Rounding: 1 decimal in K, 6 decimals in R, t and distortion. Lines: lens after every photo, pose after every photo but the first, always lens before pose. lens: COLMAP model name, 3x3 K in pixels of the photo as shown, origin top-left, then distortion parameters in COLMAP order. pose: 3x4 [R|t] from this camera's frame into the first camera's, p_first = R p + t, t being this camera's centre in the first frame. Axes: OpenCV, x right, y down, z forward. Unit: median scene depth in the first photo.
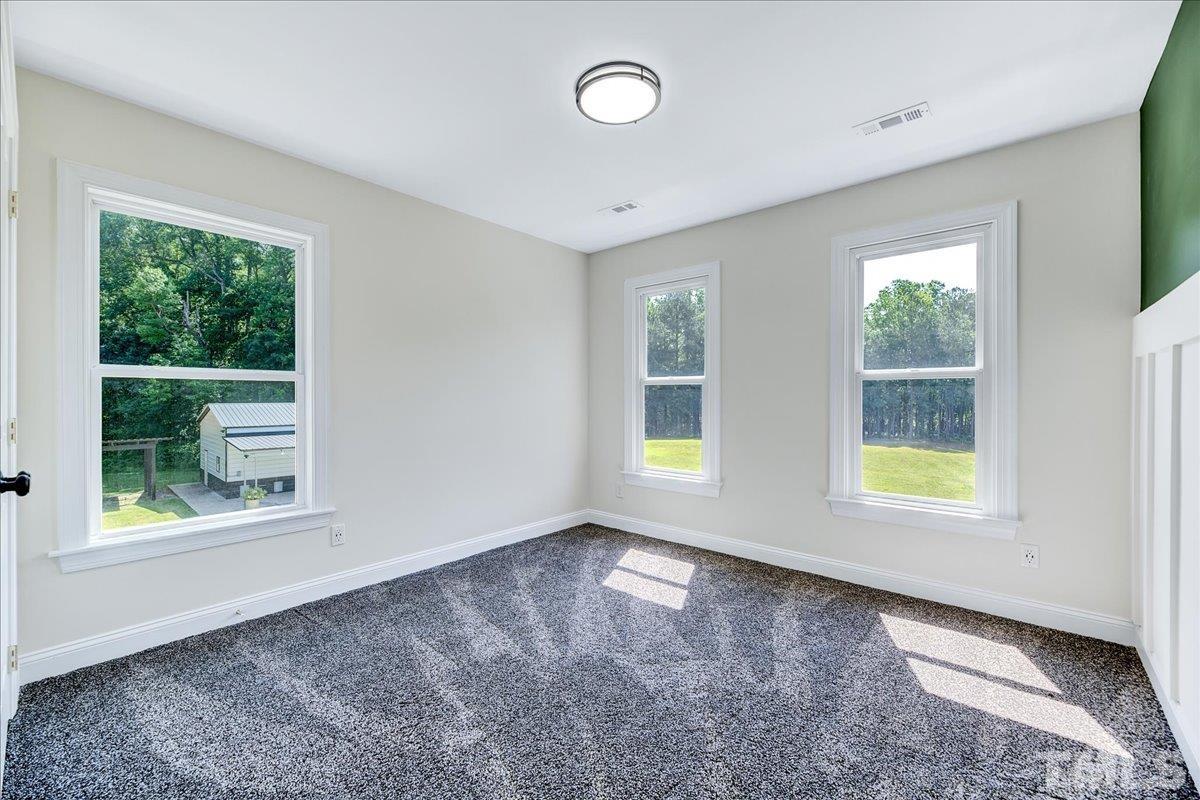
lens RADIAL K [[487.2, 0, 600.5], [0, 487.2, 398.1], [0, 0, 1]] dist [-0.003423, -0.000575]
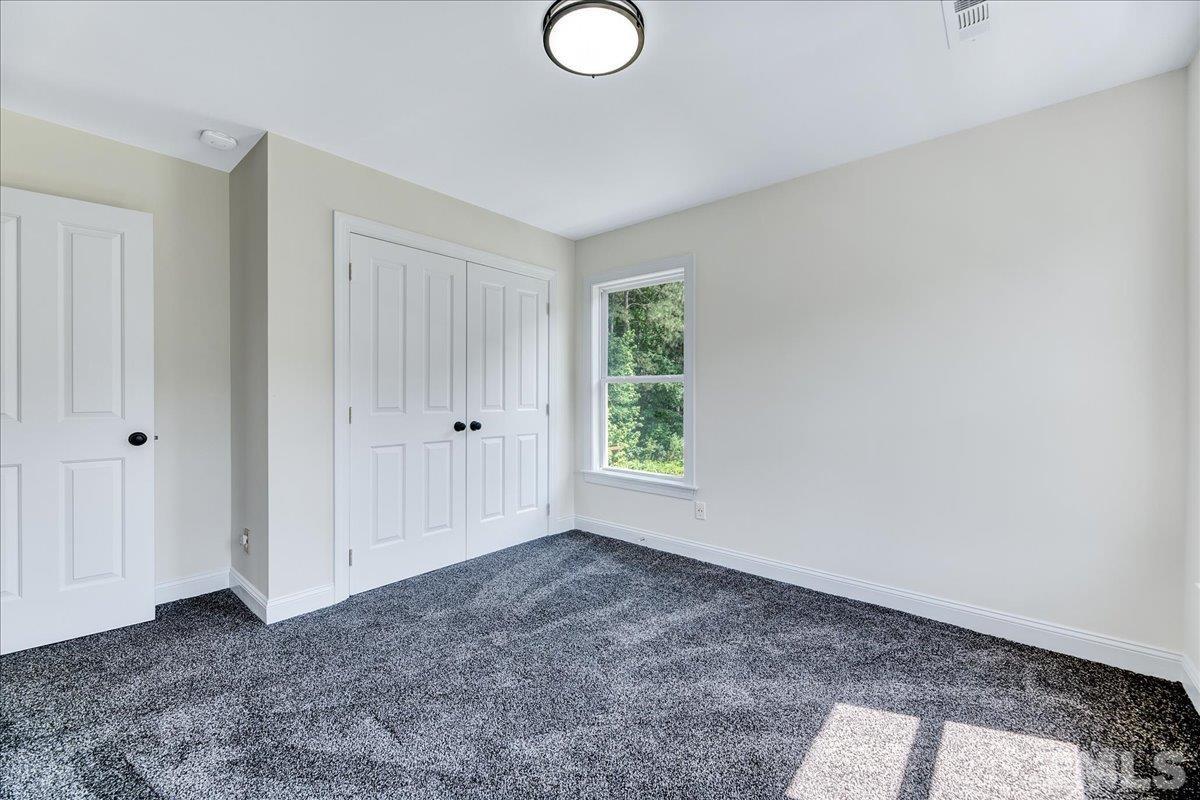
lens RADIAL K [[487.2, 0, 600.9], [0, 487.2, 397.9], [0, 0, 1]] dist [-0.003423, -0.000575]
pose [[0.000558, 0.009460, -0.999955, 0.606704], [-0.008062, 0.999923, 0.009455, -0.002692], [0.999967, 0.008056, 0.000634, 0.710007]]
